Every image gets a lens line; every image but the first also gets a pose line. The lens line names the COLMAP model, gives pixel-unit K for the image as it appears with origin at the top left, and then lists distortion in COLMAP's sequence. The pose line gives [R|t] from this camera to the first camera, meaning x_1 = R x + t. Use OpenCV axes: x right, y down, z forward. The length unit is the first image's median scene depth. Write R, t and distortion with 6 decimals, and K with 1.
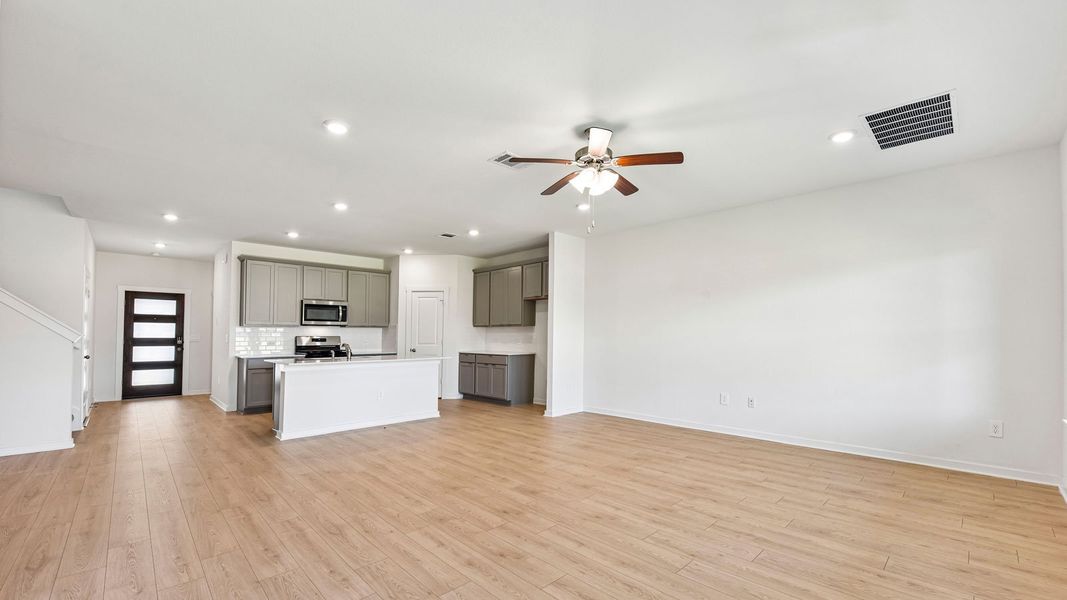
lens RADIAL K [[422.9, 0, 537.7], [0, 422.9, 321.3], [0, 0, 1]] dist [-0.024494, -0.000211]
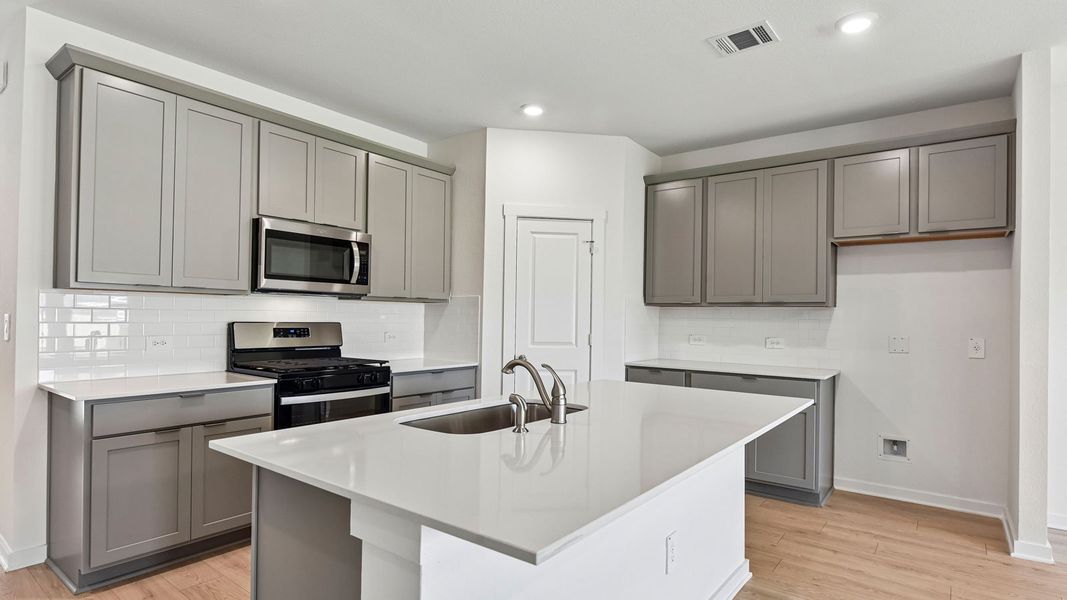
lens RADIAL K [[546.0, 0, 543.0], [0, 546.0, 314.7], [0, 0, 1]] dist [-0.001796, -0.000335]
pose [[0.989604, 0.018848, 0.142577, -0.356419], [-0.023094, 0.999336, 0.028184, 0.009554], [-0.141951, -0.031184, 0.989382, 0.472823]]
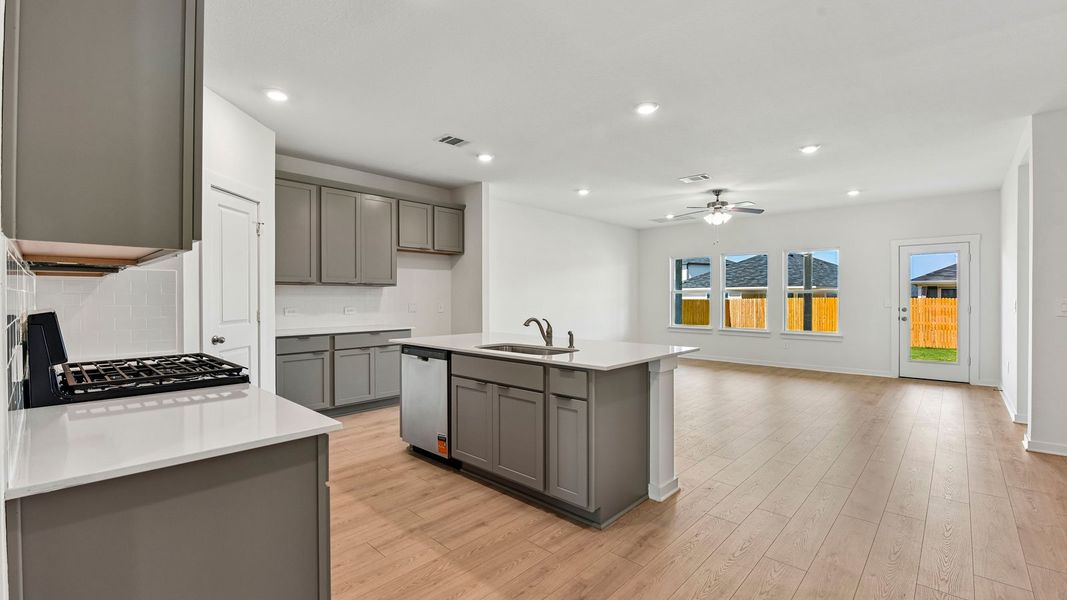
lens RADIAL K [[456.8, 0, 533.5], [0, 456.8, 300.0], [0, 0, 1]] dist [-0.016669, -0.000371]
pose [[-0.039243, -0.005163, 0.999216, -0.733865], [-0.037538, 0.999288, 0.003689, 0.019764], [-0.998524, -0.037364, -0.039409, 0.739619]]
